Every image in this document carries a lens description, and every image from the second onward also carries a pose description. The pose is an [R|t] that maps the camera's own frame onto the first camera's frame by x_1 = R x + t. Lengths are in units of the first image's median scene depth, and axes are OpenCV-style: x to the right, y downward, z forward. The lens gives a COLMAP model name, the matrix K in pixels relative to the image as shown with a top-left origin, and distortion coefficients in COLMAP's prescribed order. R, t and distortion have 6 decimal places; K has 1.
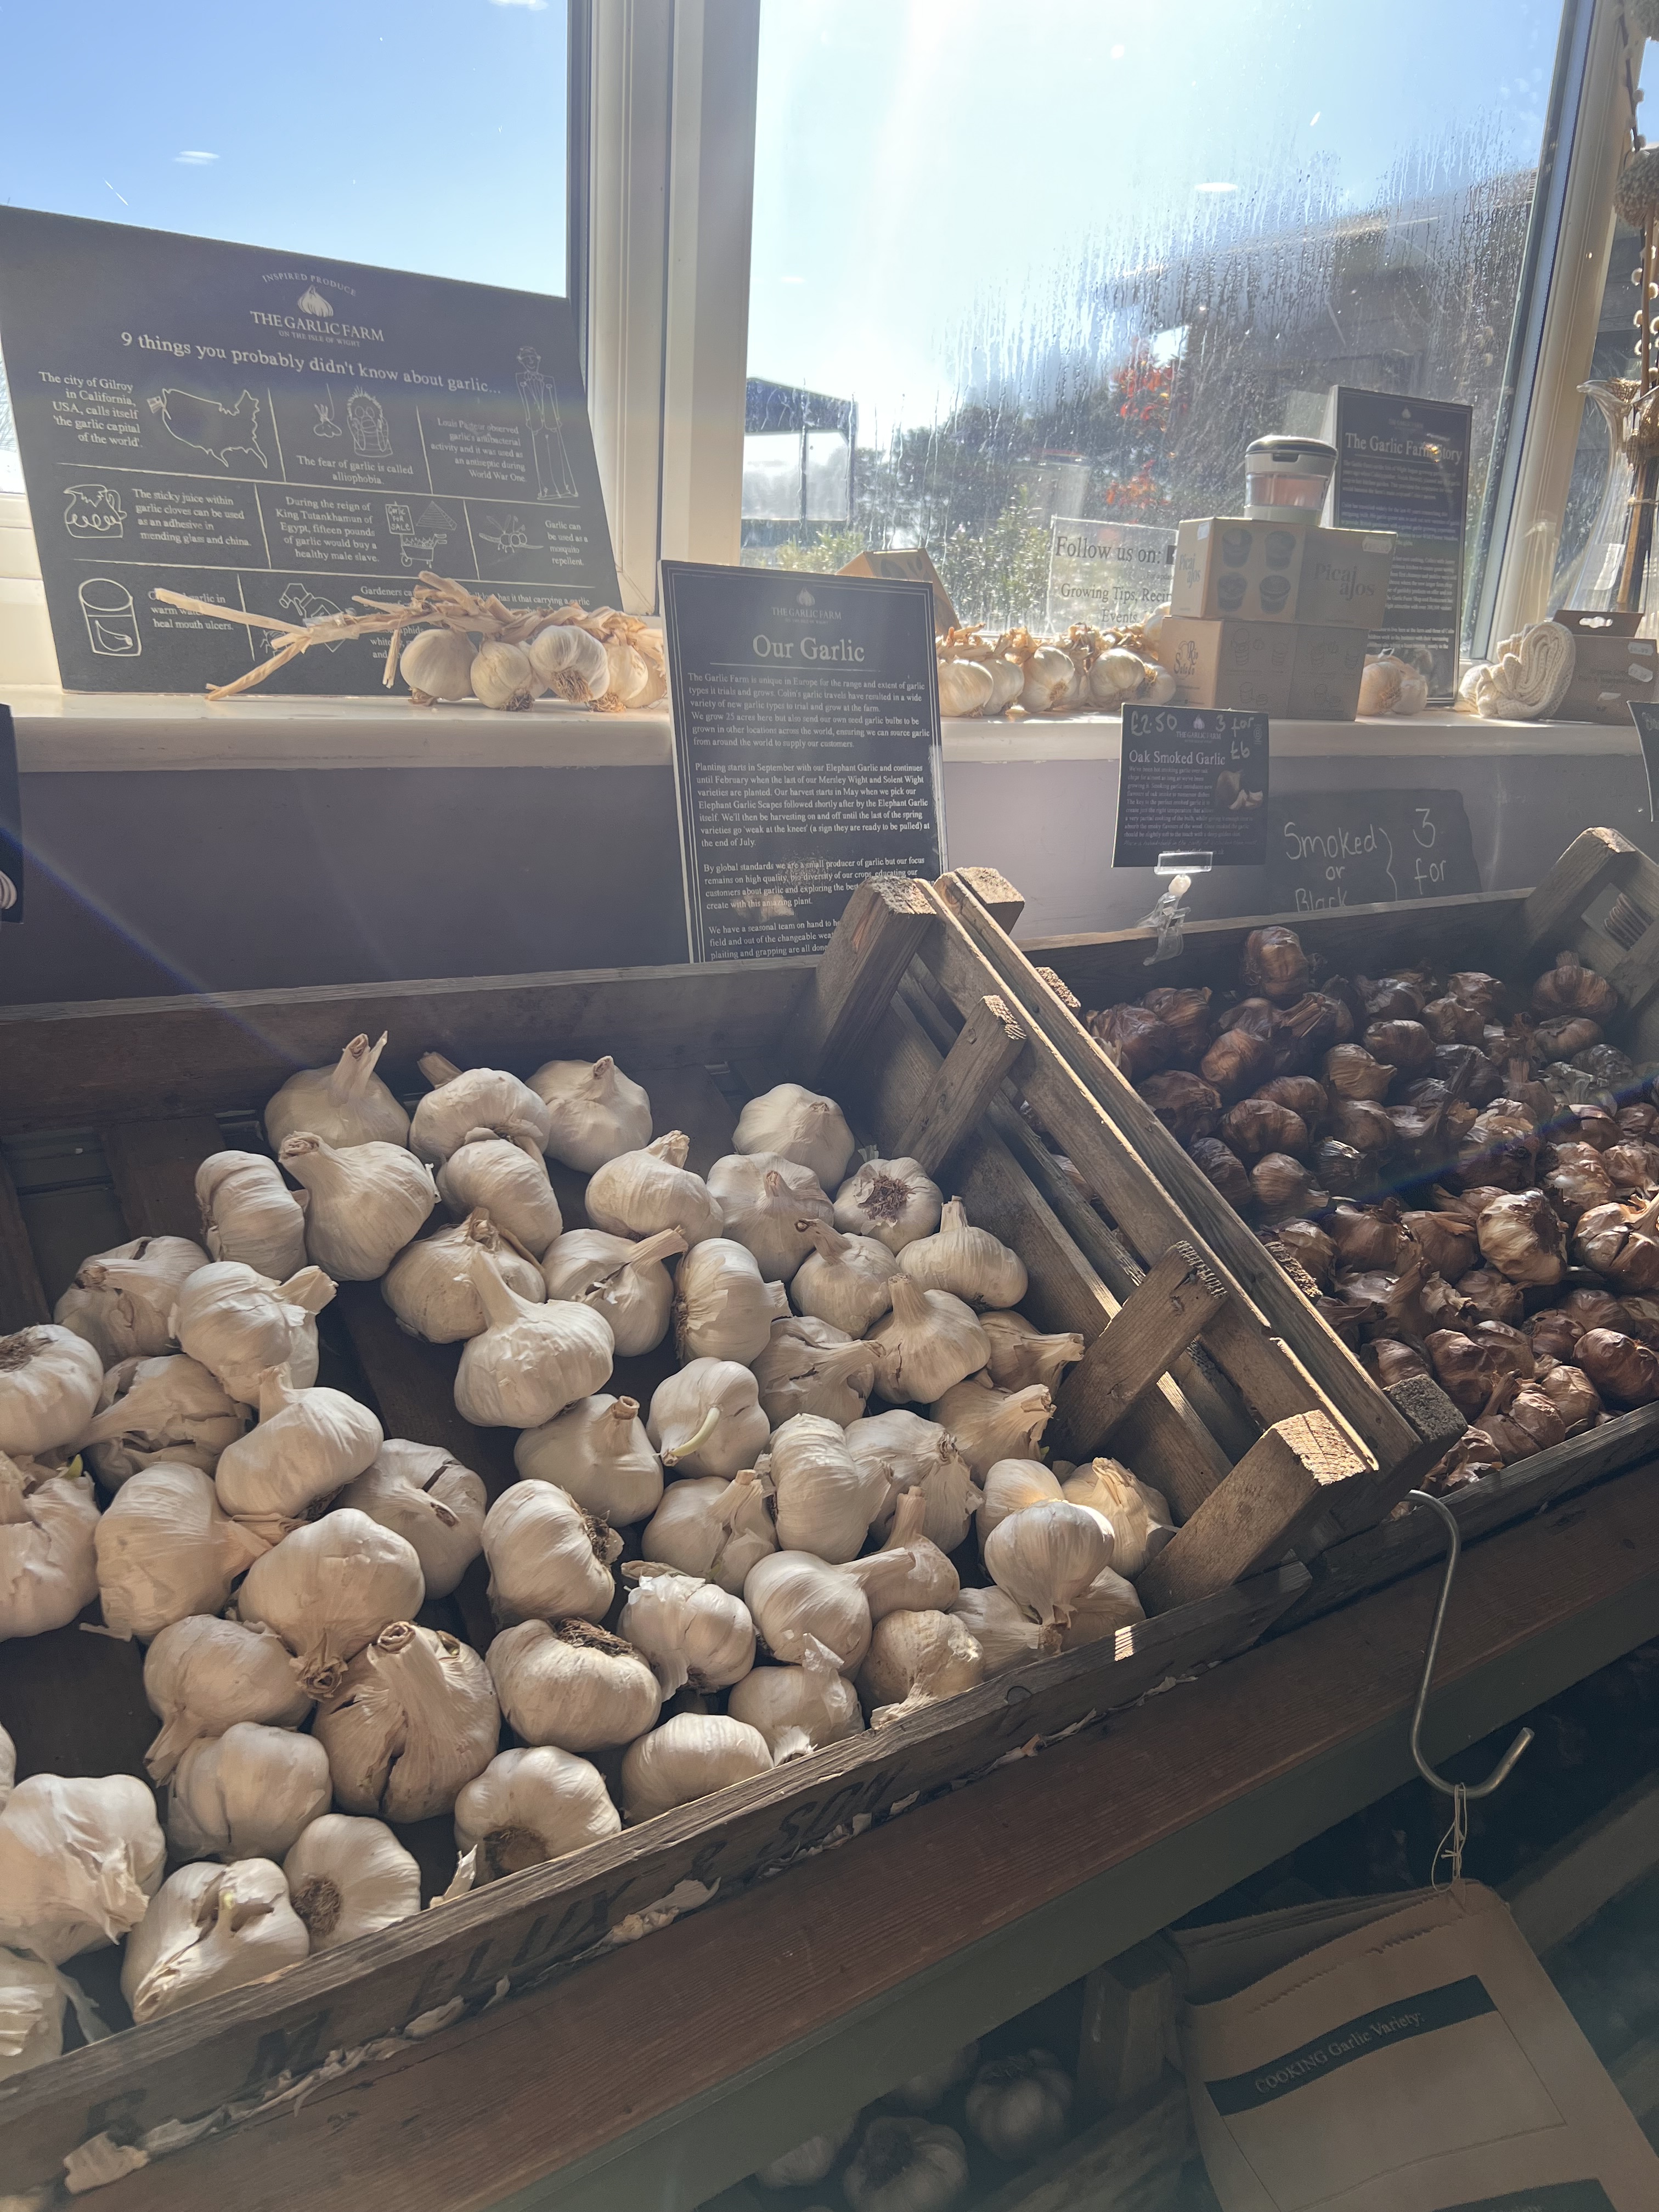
lens RADIAL K [[1670.8, 0, 829.1], [0, 1670.8, 1109.3], [0, 0, 1]] dist [0.025952, -0.026420]
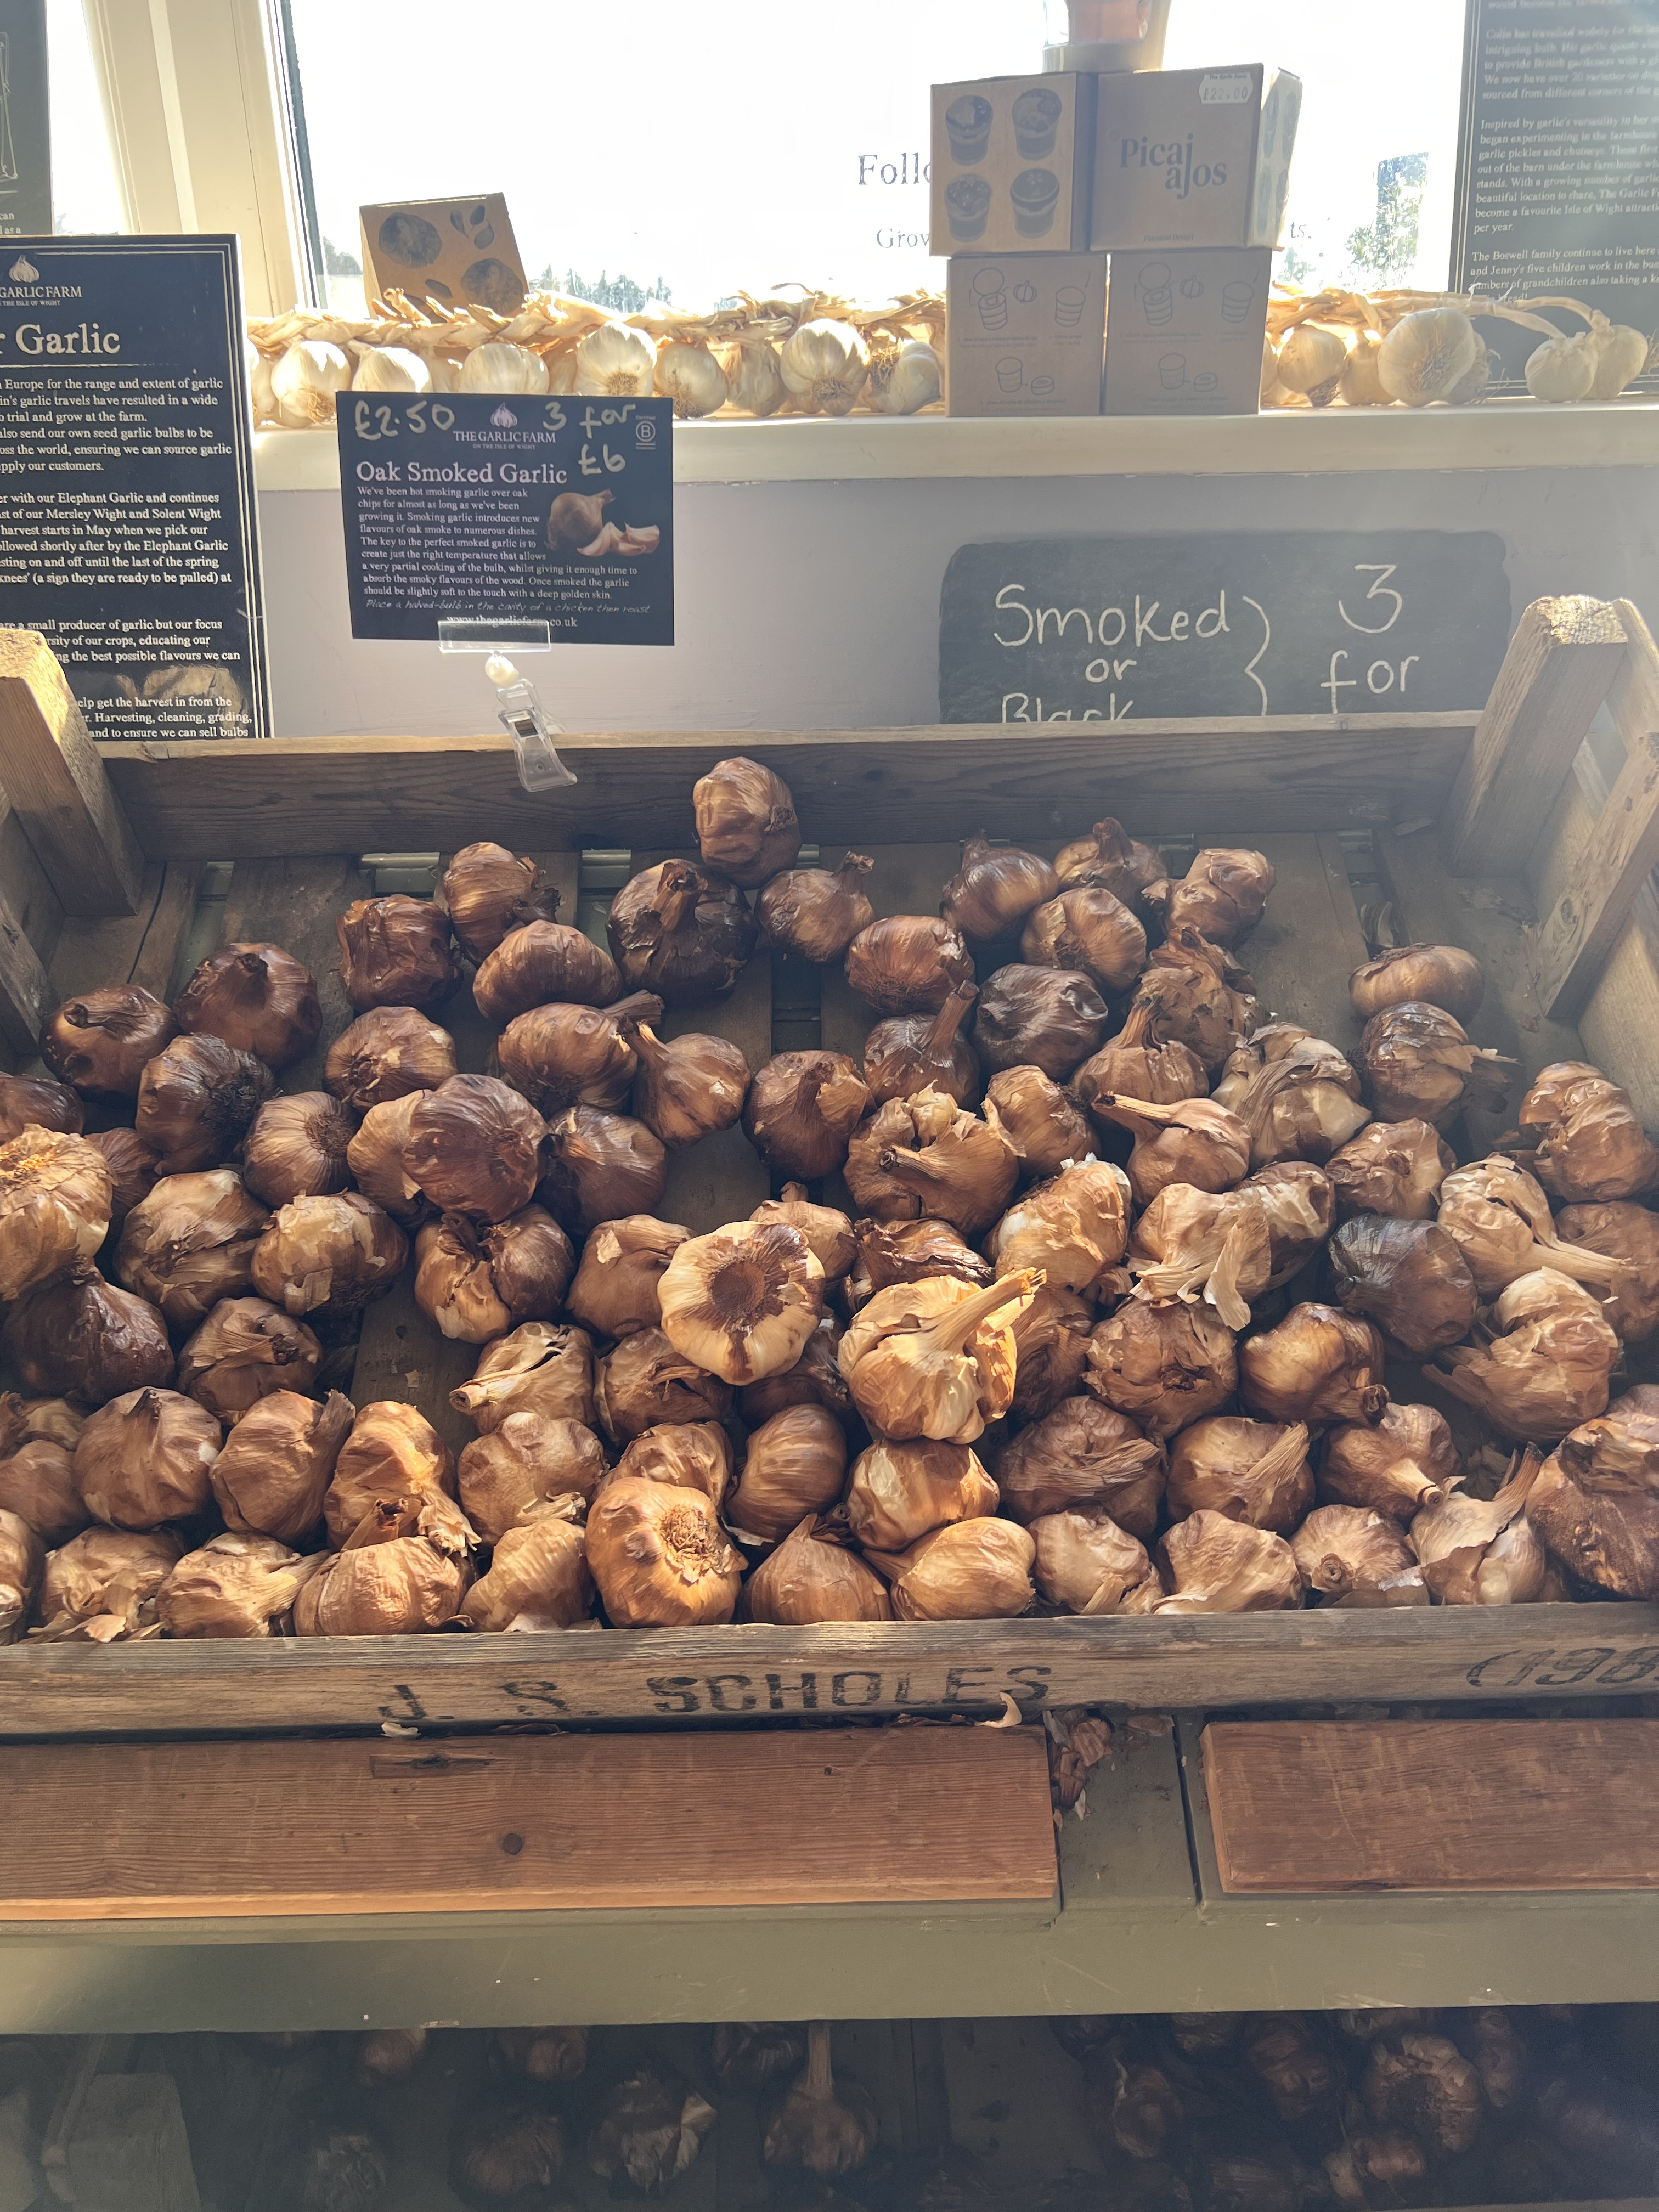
lens RADIAL K [[1670.8, 0, 831.1], [0, 1670.8, 1104.7], [0, 0, 1]] dist [0.025952, -0.026420]
pose [[0.806425, 0.177073, -0.564202, 0.761070], [-0.111346, 0.982516, 0.149211, -0.081154], [0.580759, -0.057506, 0.812042, 0.542171]]
